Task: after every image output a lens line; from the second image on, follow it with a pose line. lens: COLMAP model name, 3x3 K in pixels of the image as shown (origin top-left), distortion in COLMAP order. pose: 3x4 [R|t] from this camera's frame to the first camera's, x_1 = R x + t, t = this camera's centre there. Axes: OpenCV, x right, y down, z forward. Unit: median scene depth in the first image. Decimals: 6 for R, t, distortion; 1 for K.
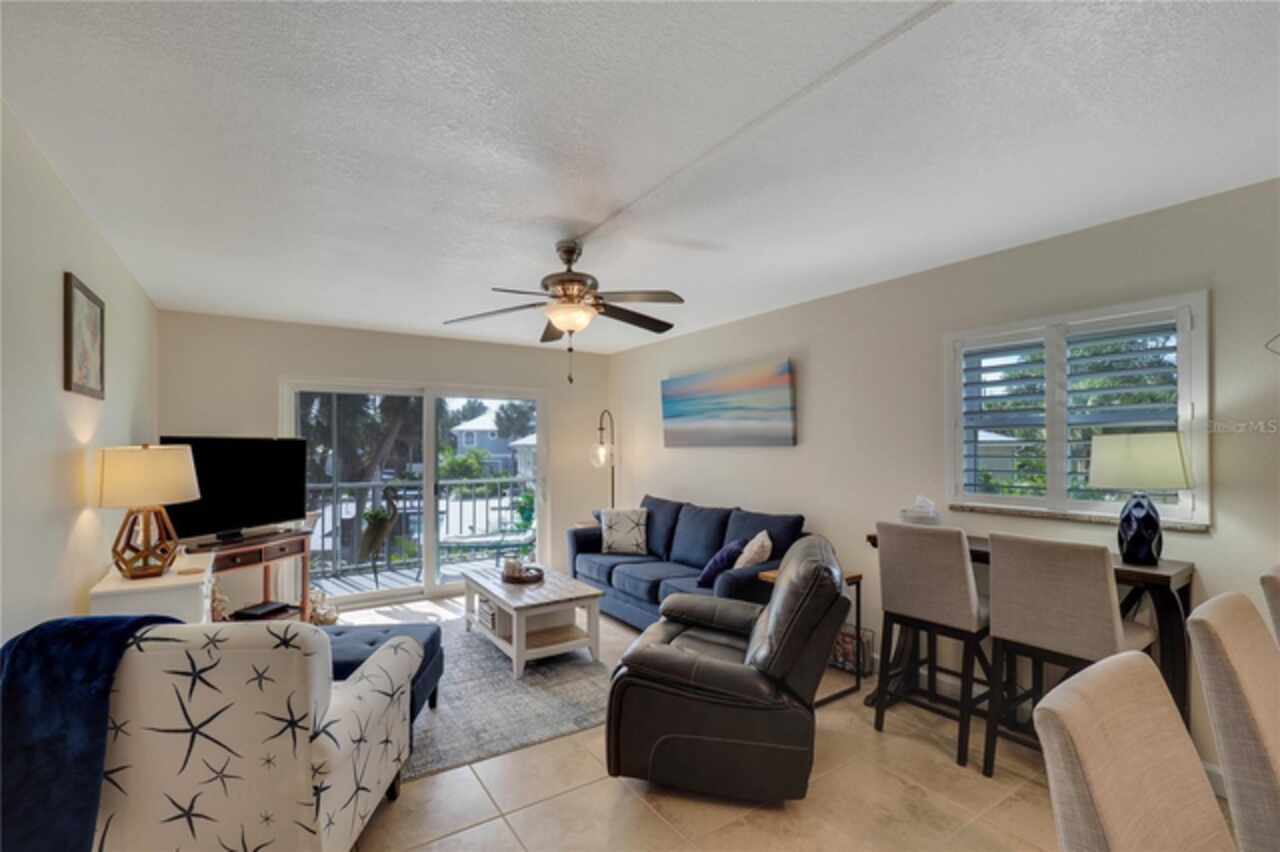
lens RADIAL K [[552.2, 0, 607.4], [0, 552.2, 444.9], [0, 0, 1]] dist [-0.007845, -0.000581]
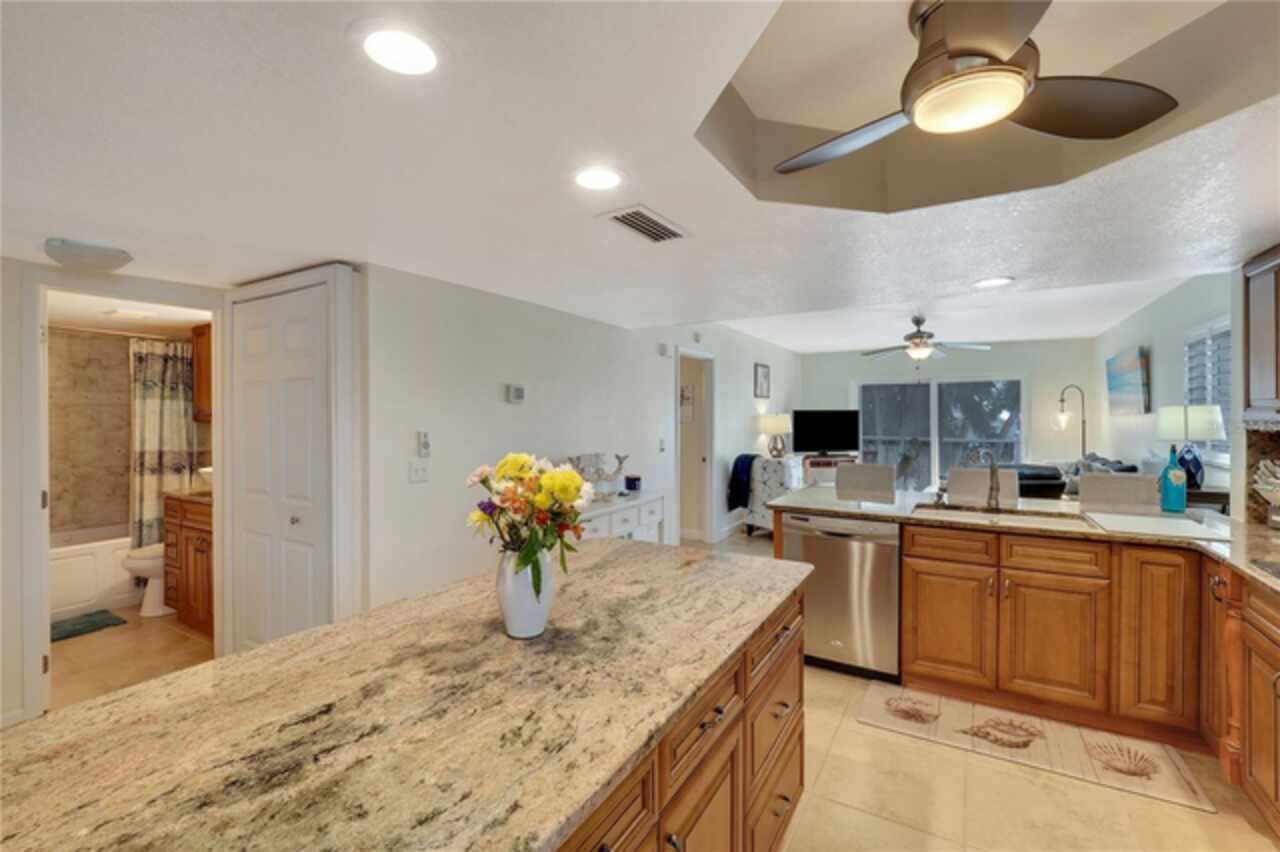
lens RADIAL K [[552.2, 0, 637.7], [0, 552.2, 419.0], [0, 0, 1]] dist [-0.007845, -0.000581]
pose [[0.440962, 0.007465, -0.897495, 1.022659], [0.004405, 0.999935, 0.010482, -0.004145], [0.897515, -0.008576, 0.440901, -0.677553]]
